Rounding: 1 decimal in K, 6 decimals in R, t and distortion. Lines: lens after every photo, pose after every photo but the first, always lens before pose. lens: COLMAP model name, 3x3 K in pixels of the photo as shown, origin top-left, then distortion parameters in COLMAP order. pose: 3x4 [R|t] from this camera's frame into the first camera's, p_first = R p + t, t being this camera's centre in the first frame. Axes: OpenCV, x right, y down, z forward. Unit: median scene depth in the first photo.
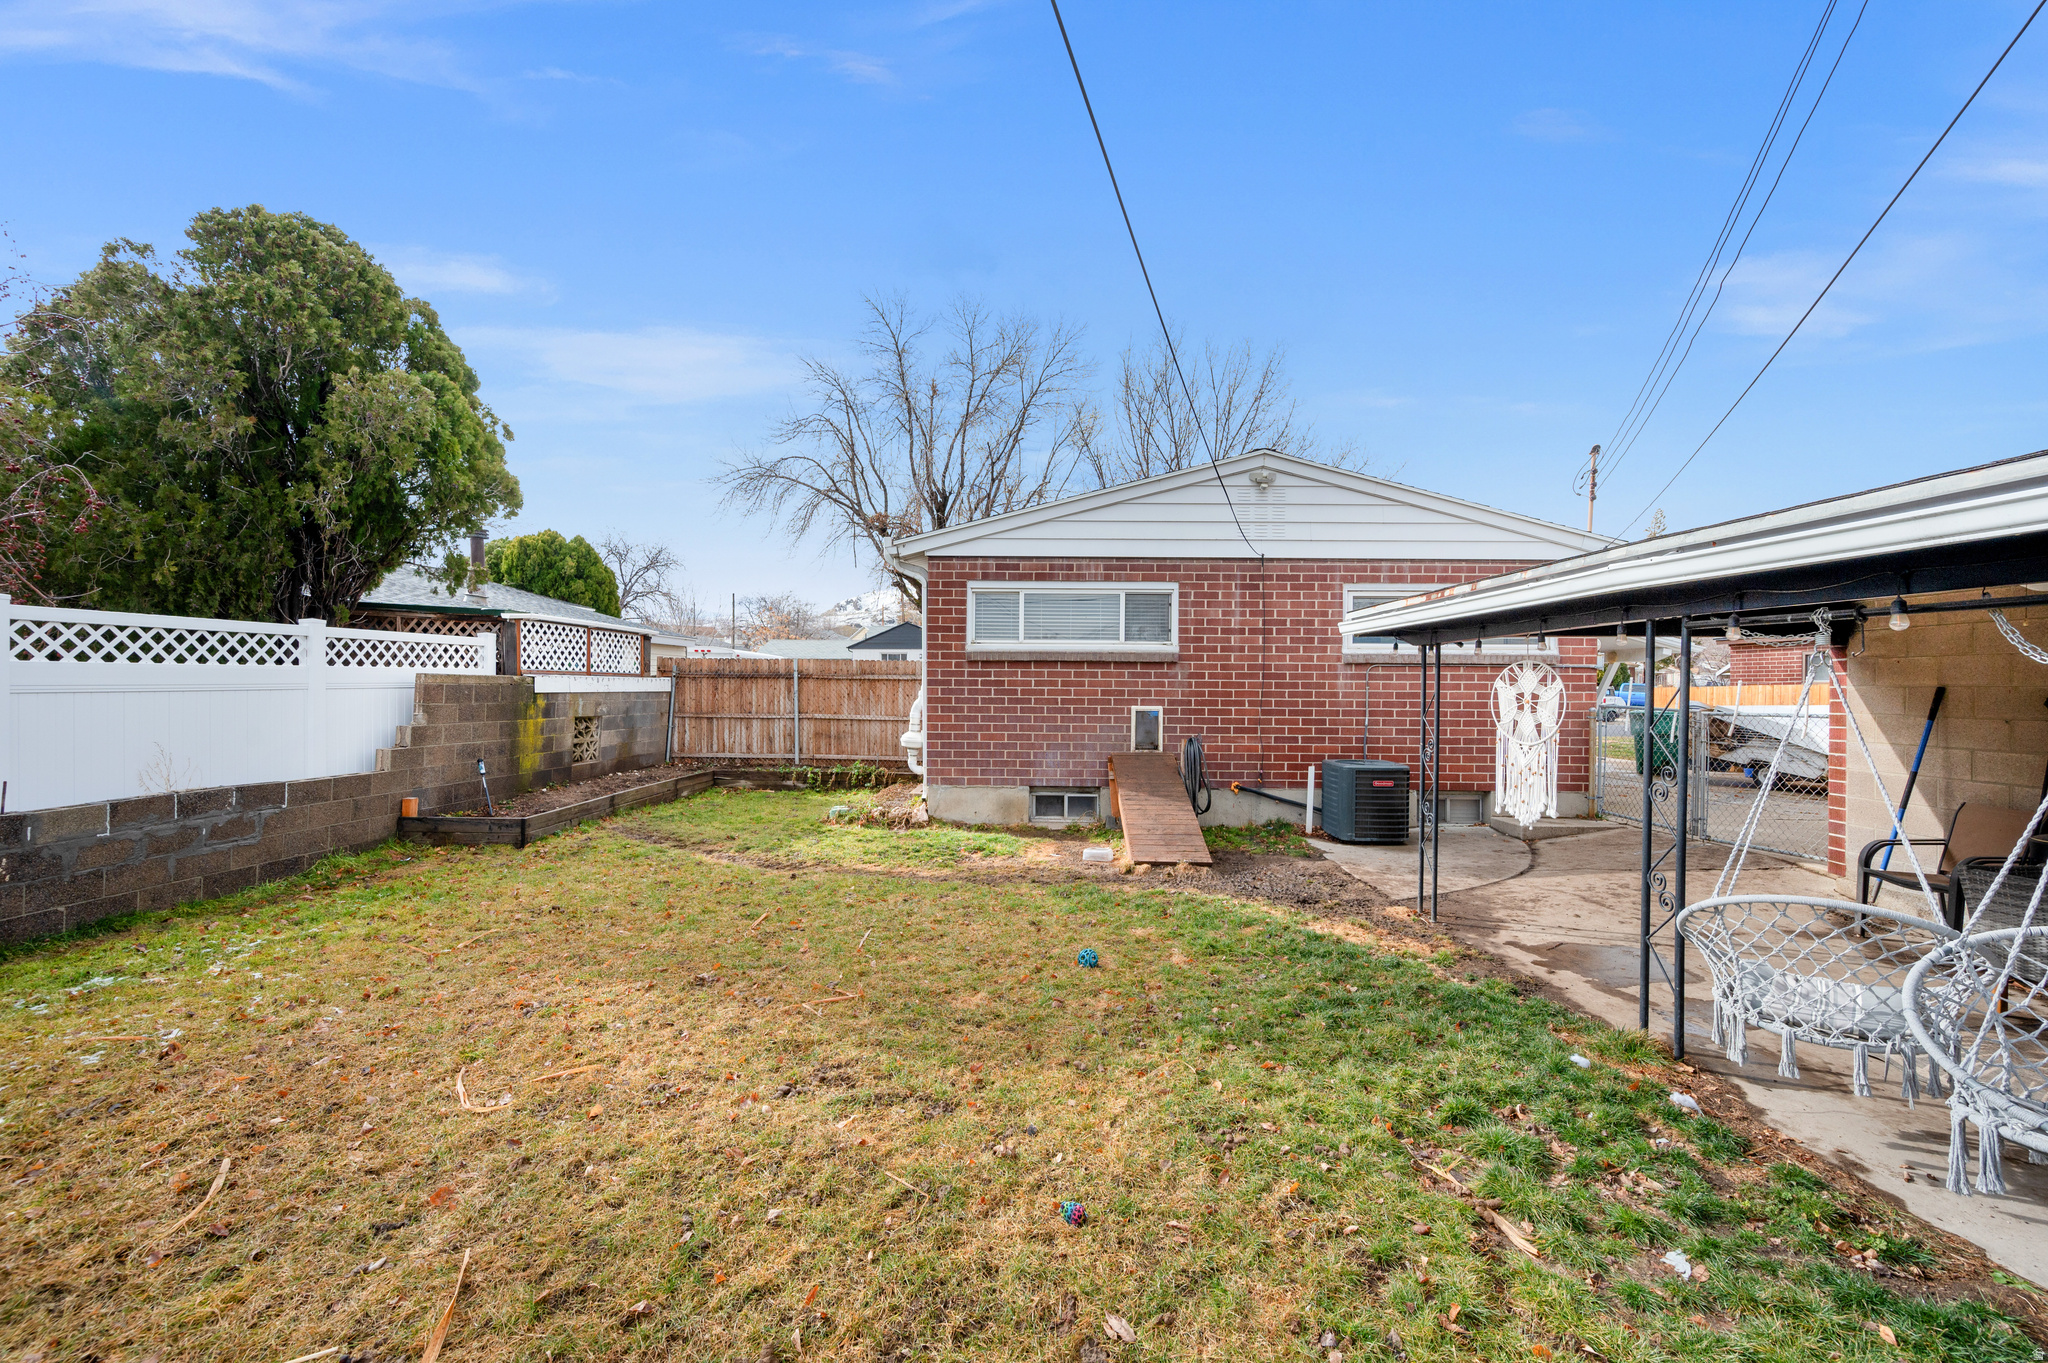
lens RADIAL K [[808.8, 0, 1027.3], [0, 808.8, 688.8], [0, 0, 1]] dist [-0.001298, 0.000429]
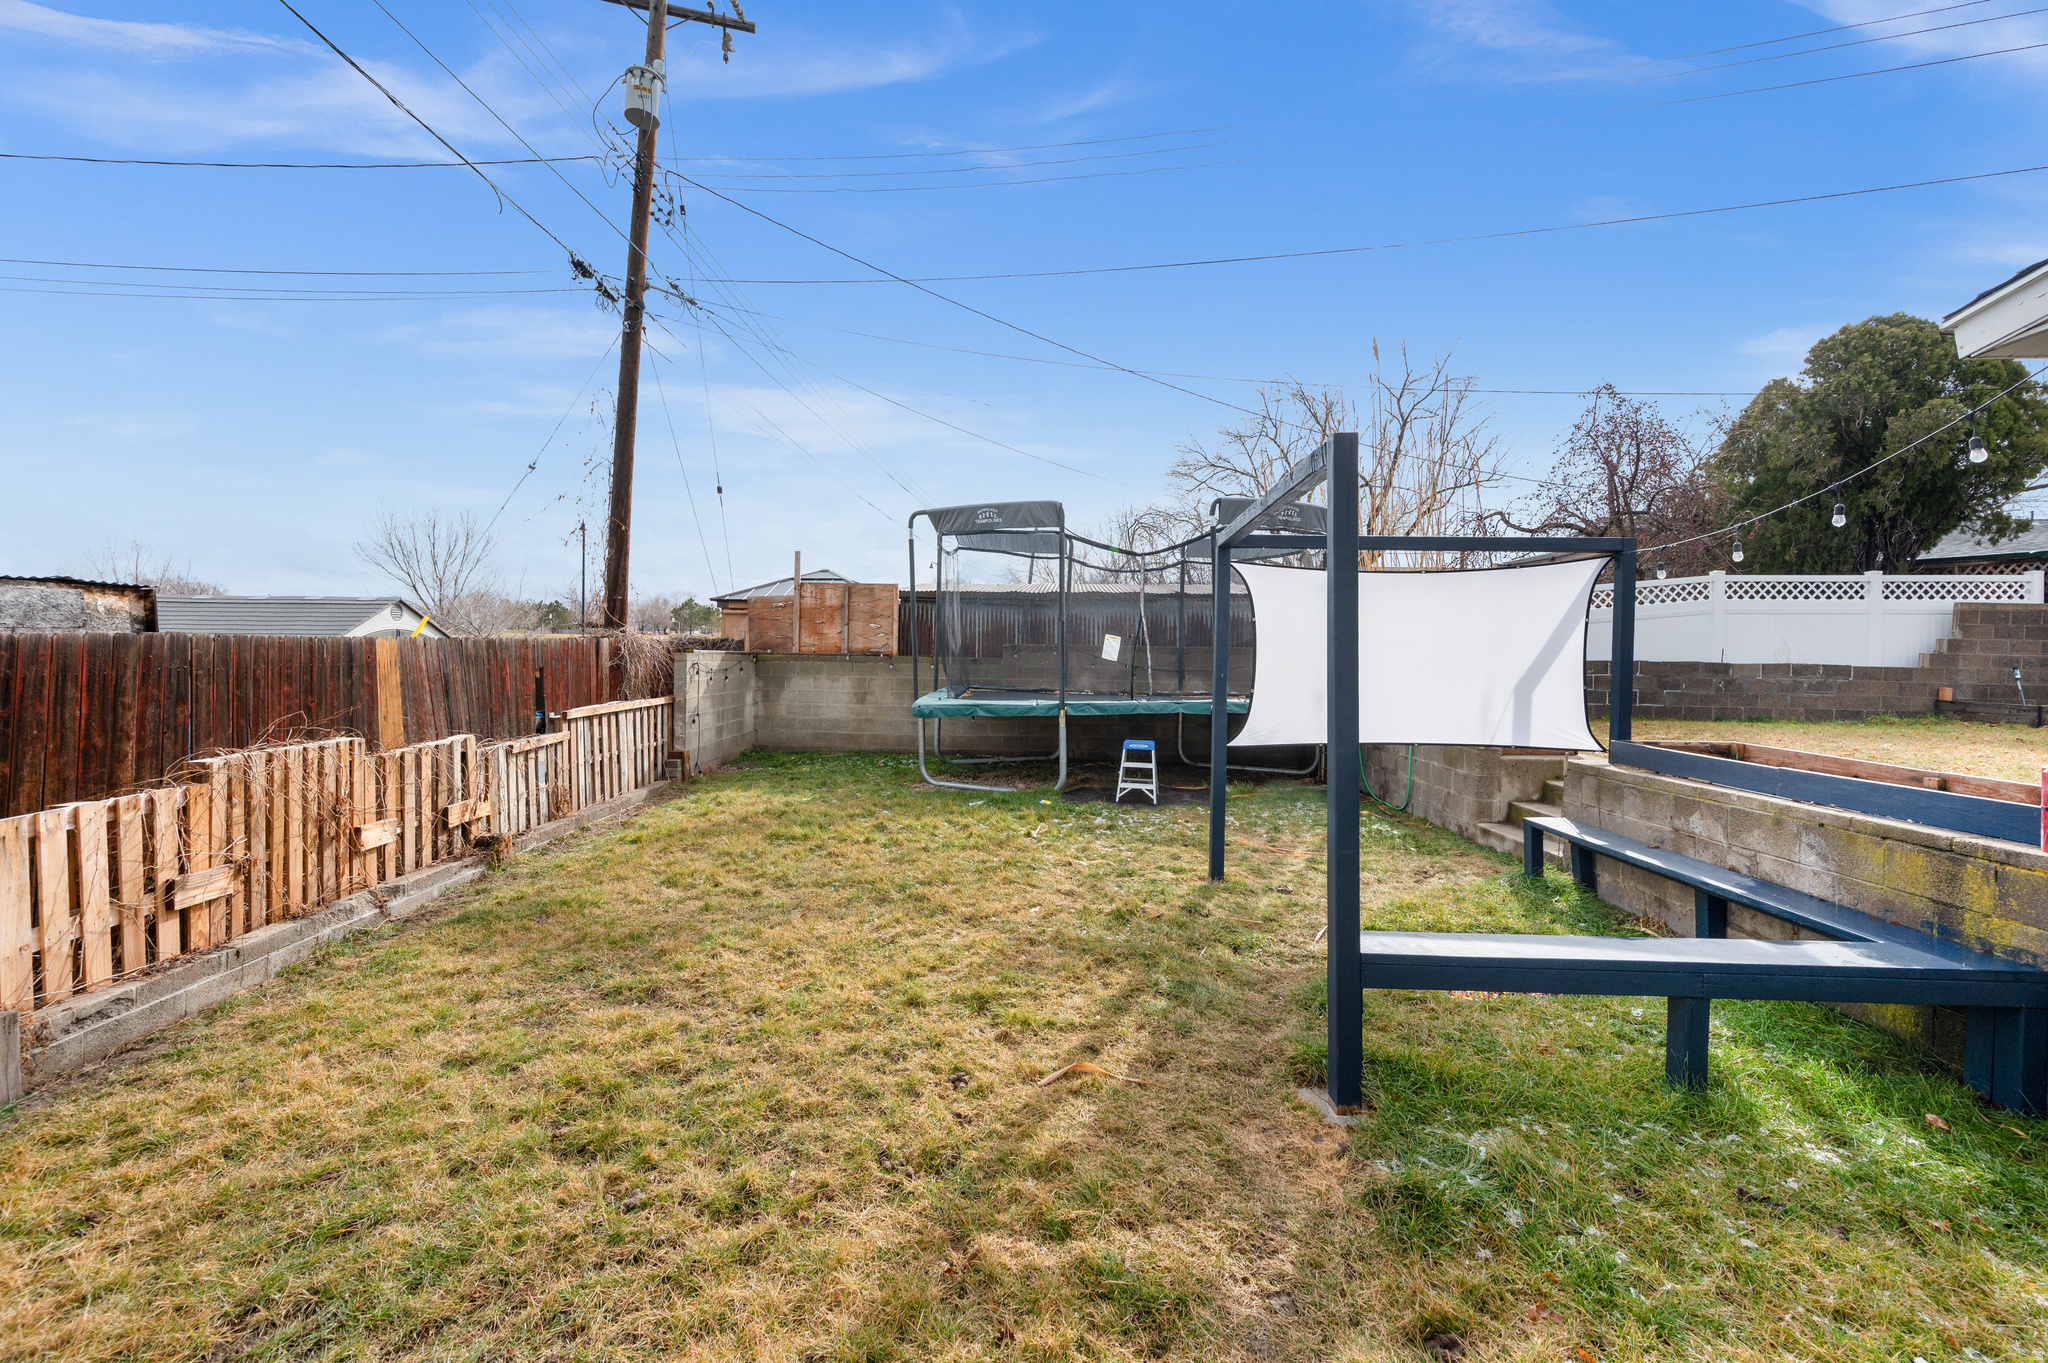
lens RADIAL K [[828.0, 0, 1020.4], [0, 828.0, 657.9], [0, 0, 1]] dist [-0.002070, 0.000001]
pose [[-0.016292, -0.006847, -0.999844, 0.822880], [-0.017548, 0.999825, -0.006561, 0.132137], [0.999713, 0.017438, -0.016410, -0.703447]]
